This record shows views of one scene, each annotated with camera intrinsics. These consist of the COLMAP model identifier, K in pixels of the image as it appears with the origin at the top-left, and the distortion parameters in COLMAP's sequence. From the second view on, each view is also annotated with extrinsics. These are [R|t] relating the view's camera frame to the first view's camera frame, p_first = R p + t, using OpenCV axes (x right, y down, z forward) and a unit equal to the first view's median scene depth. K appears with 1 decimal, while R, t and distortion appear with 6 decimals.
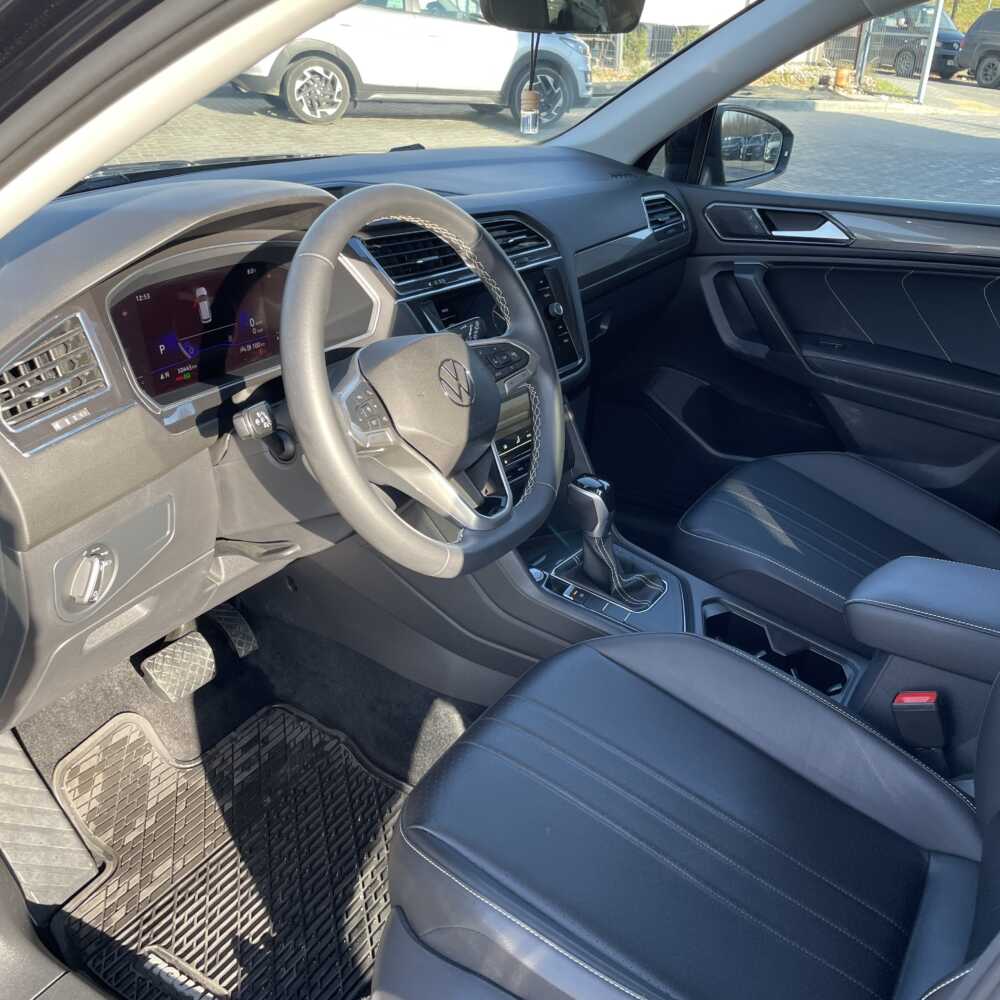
lens RADIAL K [[1014.3, 0, 509.0], [0, 1014.3, 483.9], [0, 0, 1]] dist [0.096952, -0.119177]
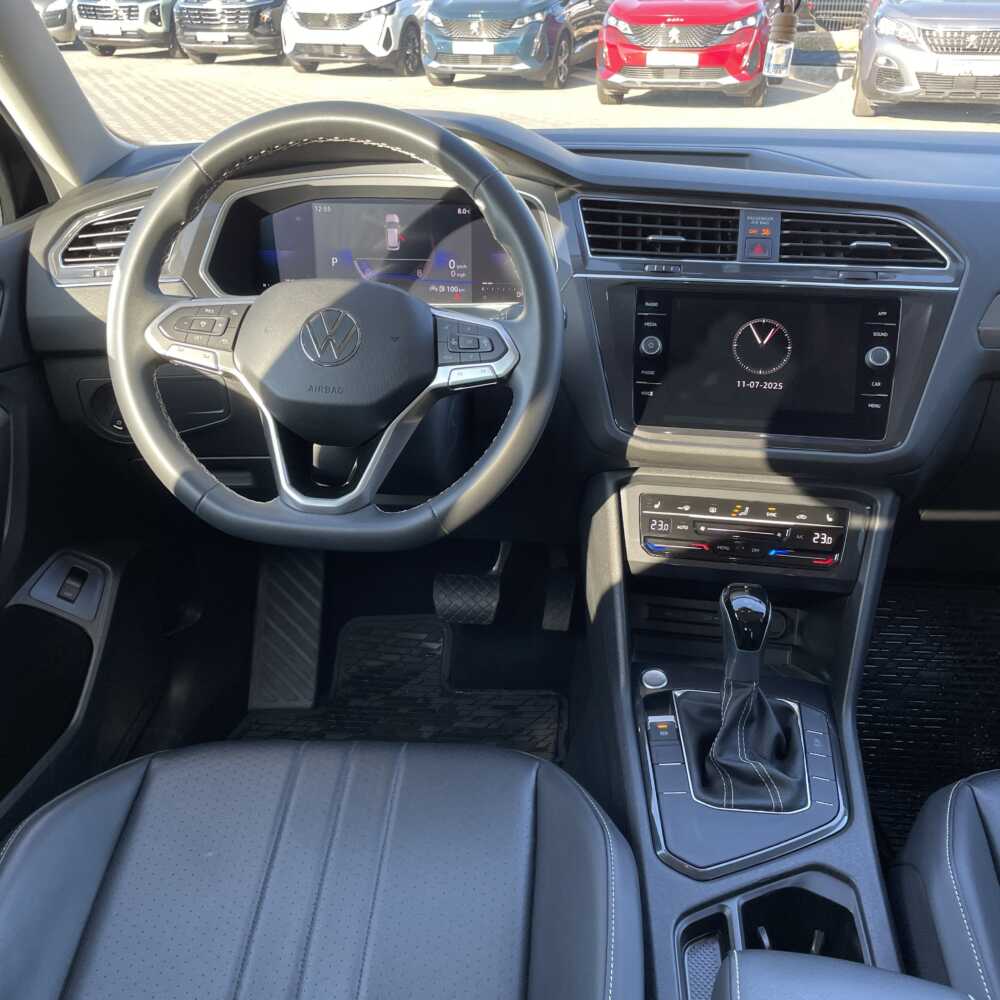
lens RADIAL K [[1013.9, 0, 491.0], [0, 1013.9, 503.6], [0, 0, 1]] dist [0.118864, -0.148935]
pose [[0.446864, 0.357993, -0.819850, 0.625138], [-0.356536, 0.911782, 0.203804, -0.159934], [0.820485, 0.201233, 0.535080, 0.556102]]
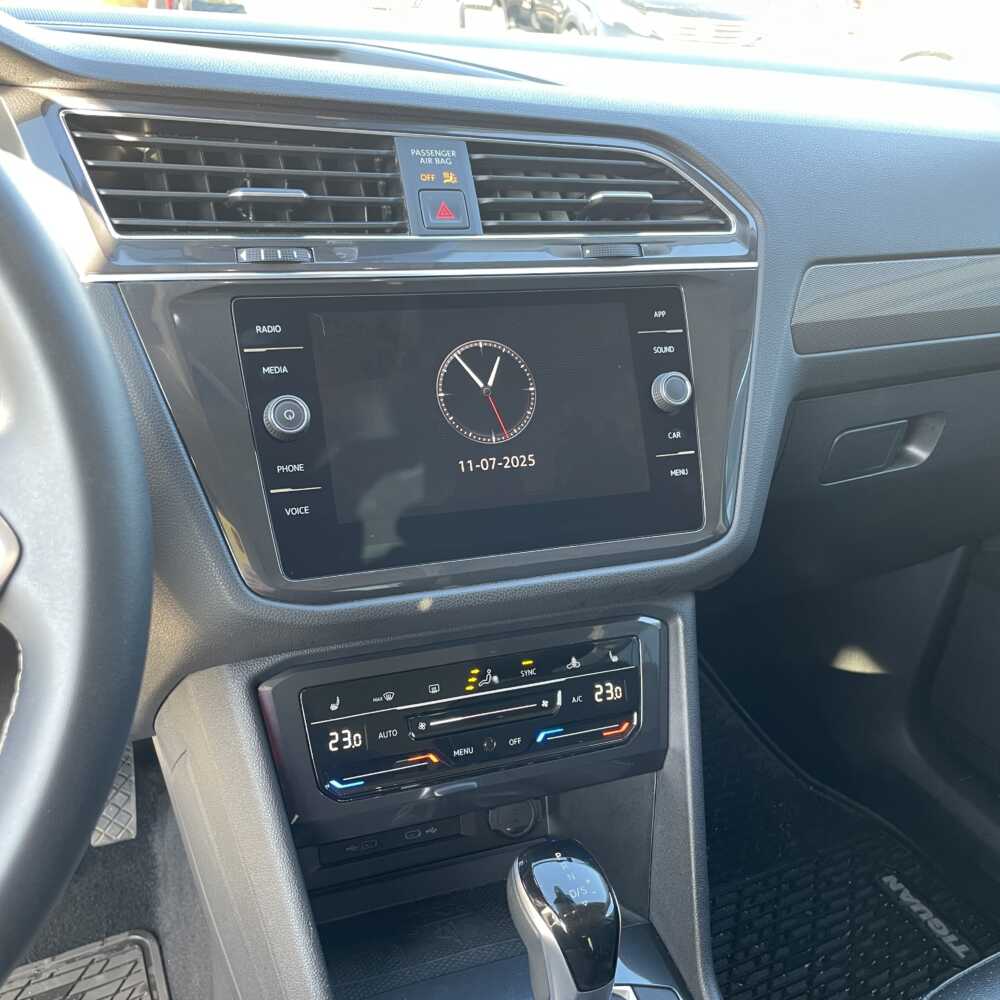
lens RADIAL K [[1021.1, 0, 500.8], [0, 1021.1, 504.8], [0, 0, 1]] dist [0.081919, -0.097348]
pose [[0.835990, 0.266672, -0.479590, 0.229859], [-0.260513, 0.962079, 0.080847, -0.175321], [0.482964, 0.057352, 0.873760, 0.769552]]
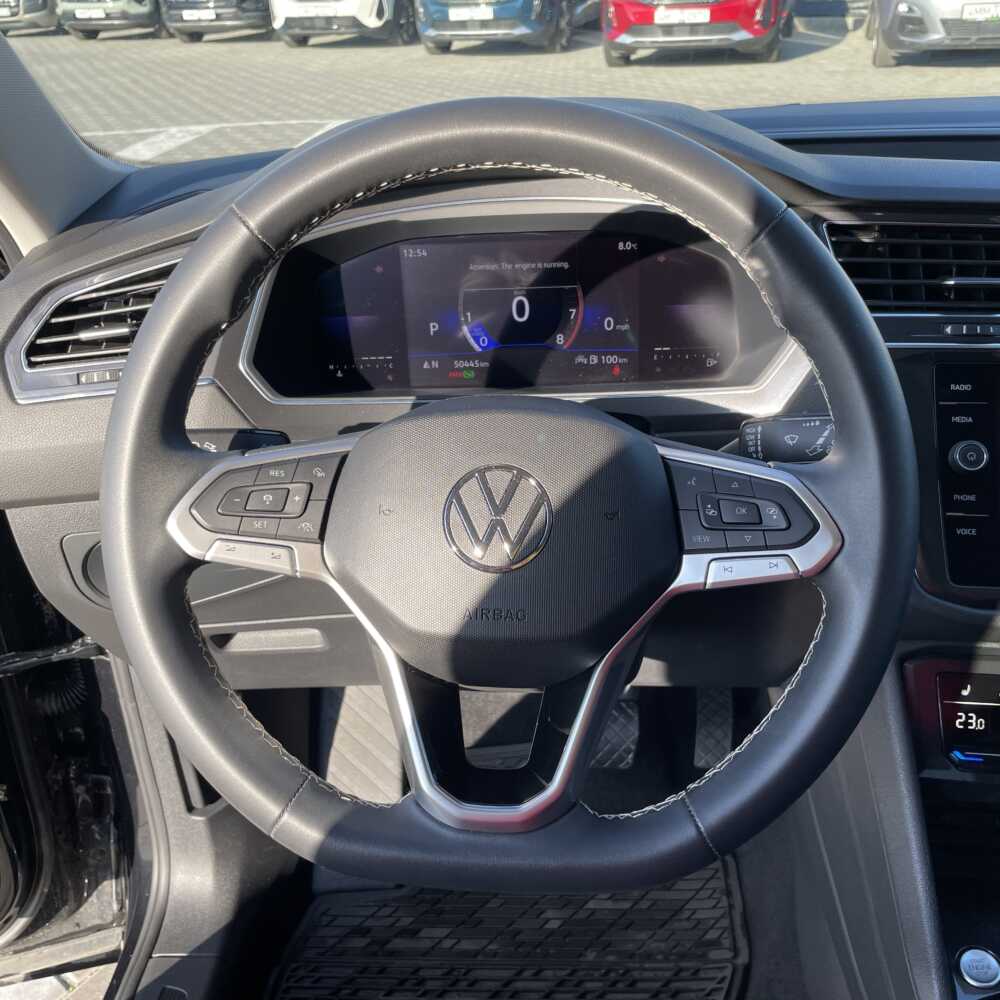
lens RADIAL K [[1014.3, 0, 509.0], [0, 1014.3, 483.9], [0, 0, 1]] dist [0.096952, -0.119177]
pose [[0.471412, 0.346118, -0.811155, 0.272811], [-0.313601, 0.925442, 0.212632, -0.179324], [0.824273, 0.154142, 0.544807, 0.606332]]
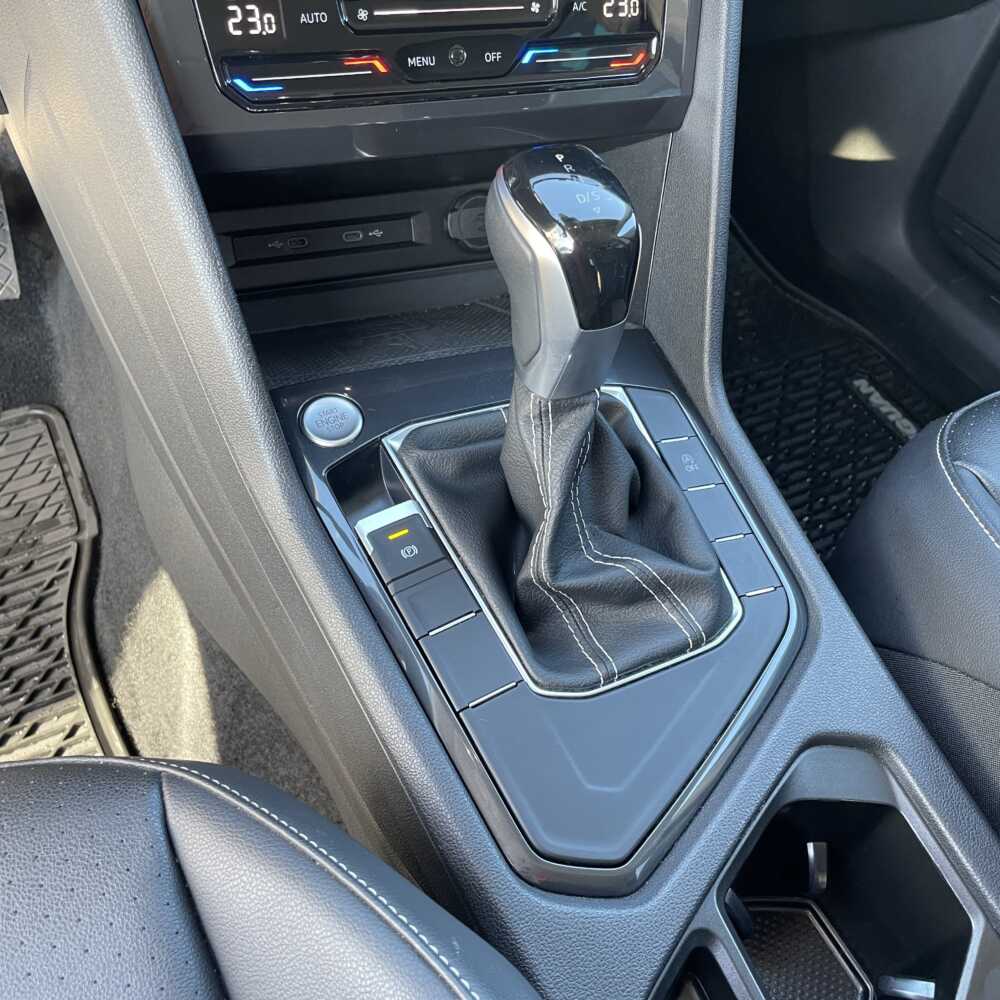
lens RADIAL K [[1021.1, 0, 500.8], [0, 1021.1, 504.8], [0, 0, 1]] dist [0.081919, -0.097348]
pose [[0.854095, 0.430436, -0.291971, 0.203181], [-0.296162, 0.863941, 0.407301, -0.039545], [0.427563, -0.261403, 0.865366, 0.861260]]
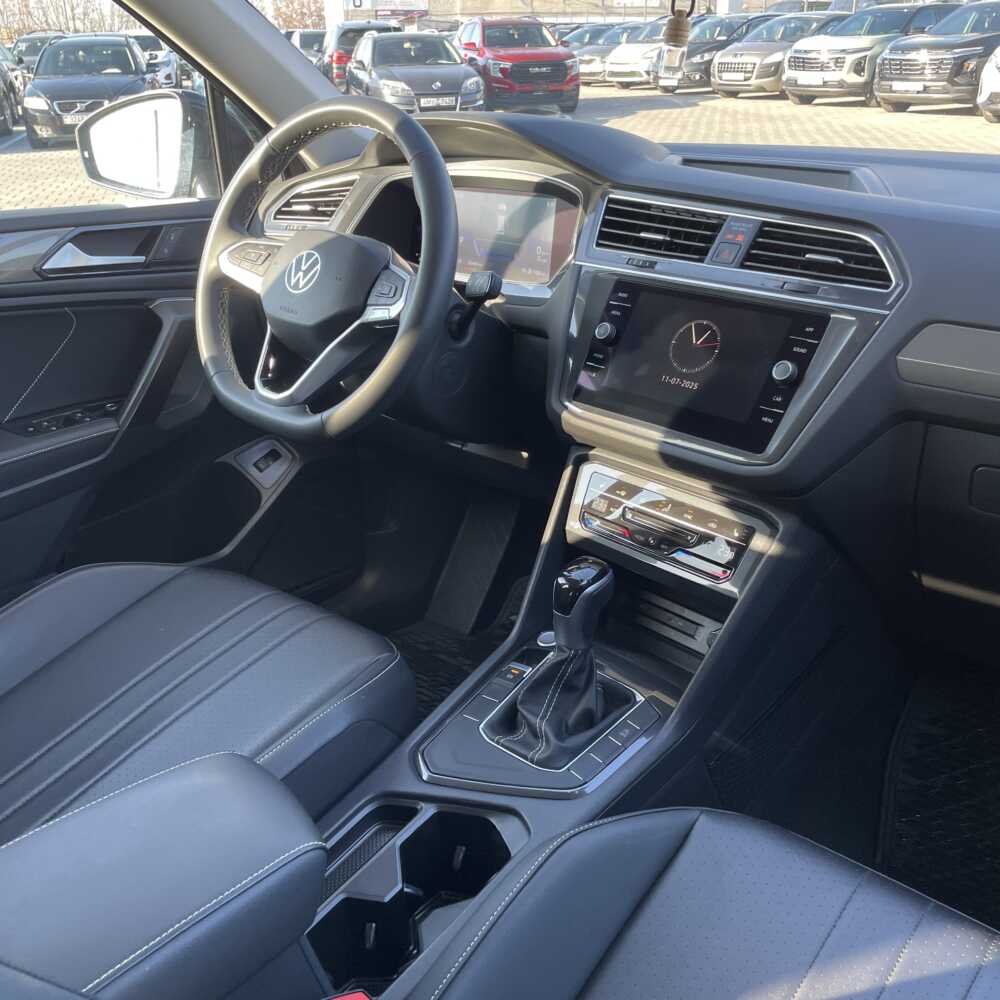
lens RADIAL K [[1011.2, 0, 482.3], [0, 1011.2, 498.7], [0, 0, 1]] dist [0.151596, -0.228464]
pose [[-0.183522, 0.353035, -0.917434, 0.844654], [-0.407211, 0.822141, 0.397823, -0.345321], [0.894706, 0.446599, -0.007121, 1.060453]]
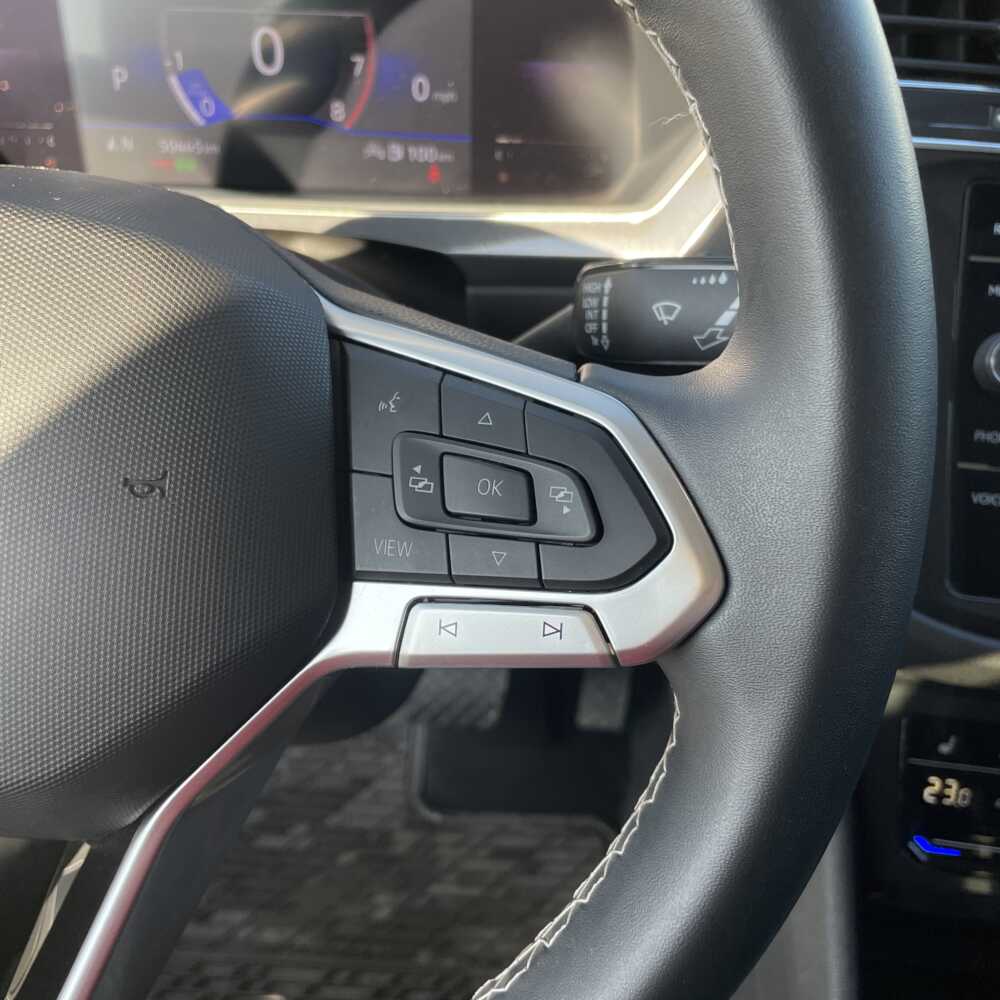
lens RADIAL K [[1040.7, 0, 500.0], [0, 1040.7, 500.0], [0, 0, 1]] dist [0.016645, -0.000004]
pose [[0.467002, 0.491483, -0.735087, 0.115904], [-0.369839, 0.863666, 0.342492, -0.167744], [0.803198, 0.111920, 0.585104, 0.807781]]
